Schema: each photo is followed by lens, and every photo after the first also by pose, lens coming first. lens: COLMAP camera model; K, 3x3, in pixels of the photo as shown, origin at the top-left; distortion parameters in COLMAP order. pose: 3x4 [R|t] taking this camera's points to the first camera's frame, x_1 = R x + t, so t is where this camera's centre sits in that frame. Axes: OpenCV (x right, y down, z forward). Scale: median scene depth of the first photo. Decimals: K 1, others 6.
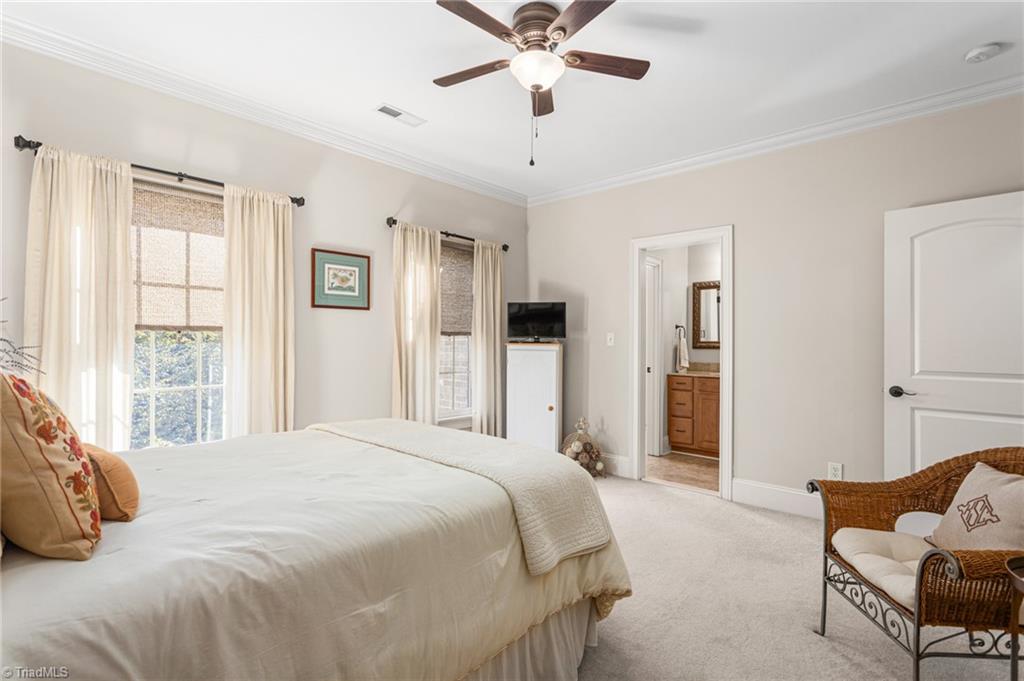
lens RADIAL K [[483.0, 0, 514.9], [0, 483.0, 328.9], [0, 0, 1]] dist [0.001901, 0.000005]
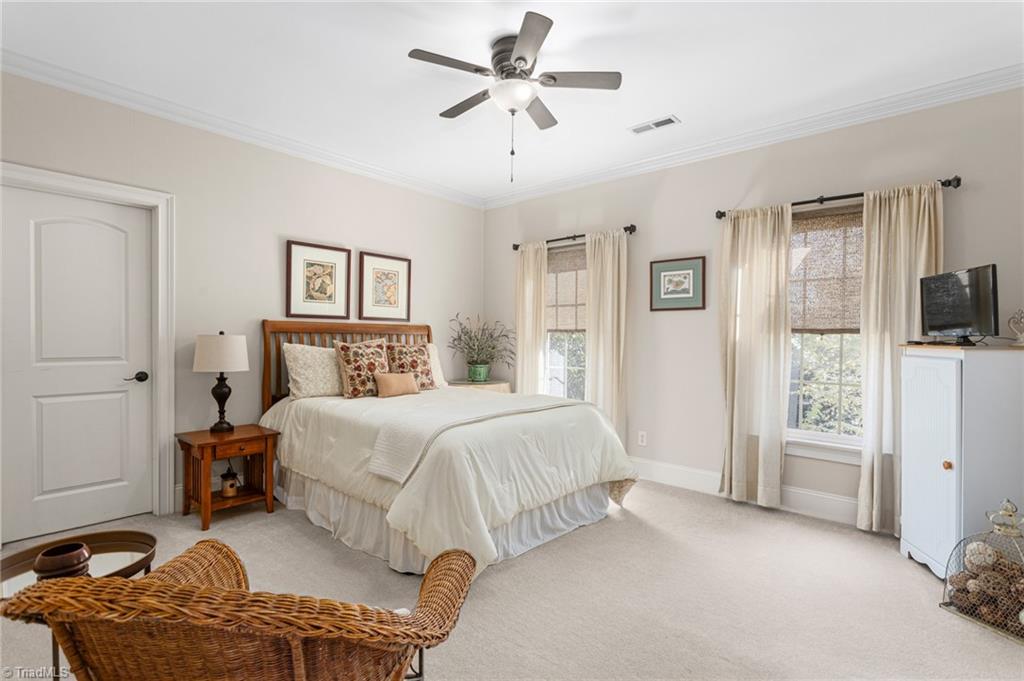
lens RADIAL K [[493.3, 0, 512.0], [0, 493.3, 340.5], [0, 0, 1]] dist [-0.049680, 0.024645]
pose [[-0.010403, -0.009379, -0.999902, 0.760793], [0.002755, 0.999952, -0.009409, 0.036288], [0.999942, -0.002853, -0.010377, 0.640962]]
